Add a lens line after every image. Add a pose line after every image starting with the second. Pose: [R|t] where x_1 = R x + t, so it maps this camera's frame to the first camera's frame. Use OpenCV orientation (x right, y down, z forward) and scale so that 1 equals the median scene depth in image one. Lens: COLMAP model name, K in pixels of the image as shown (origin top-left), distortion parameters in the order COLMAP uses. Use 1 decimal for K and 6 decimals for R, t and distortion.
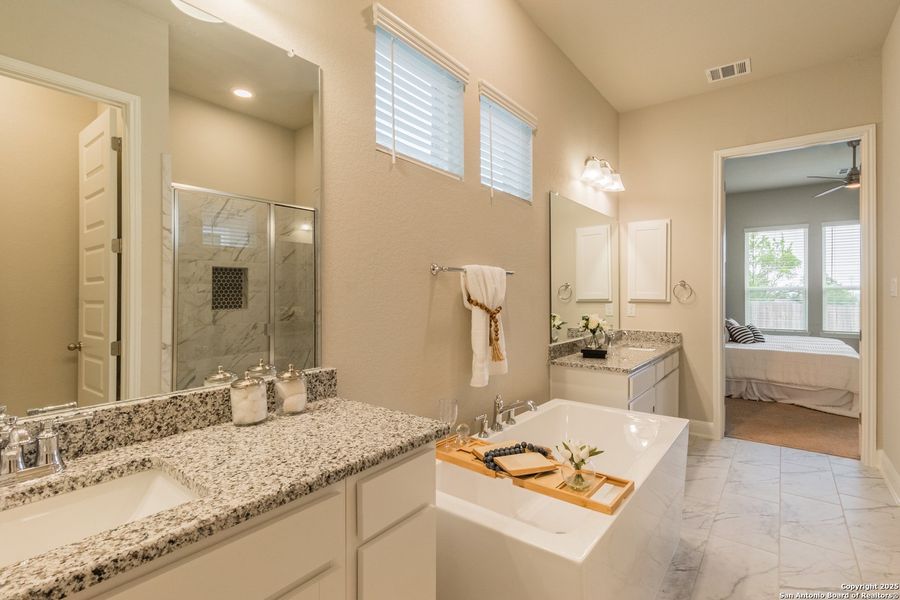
lens RADIAL K [[458.5, 0, 457.8], [0, 458.5, 290.6], [0, 0, 1]] dist [-0.017048, 0.001289]
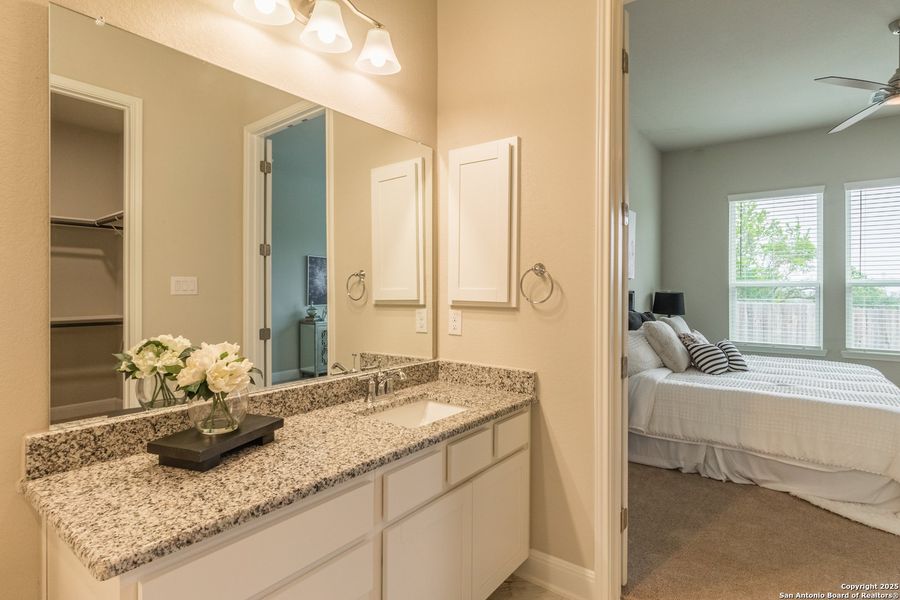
lens RADIAL K [[458.5, 0, 463.1], [0, 458.5, 285.4], [0, 0, 1]] dist [-0.017048, 0.001289]
pose [[0.999564, 0.002611, -0.029422, 0.355296], [-0.002761, 0.999983, -0.005057, 0.003528], [0.029408, 0.005136, 0.999554, 0.432255]]
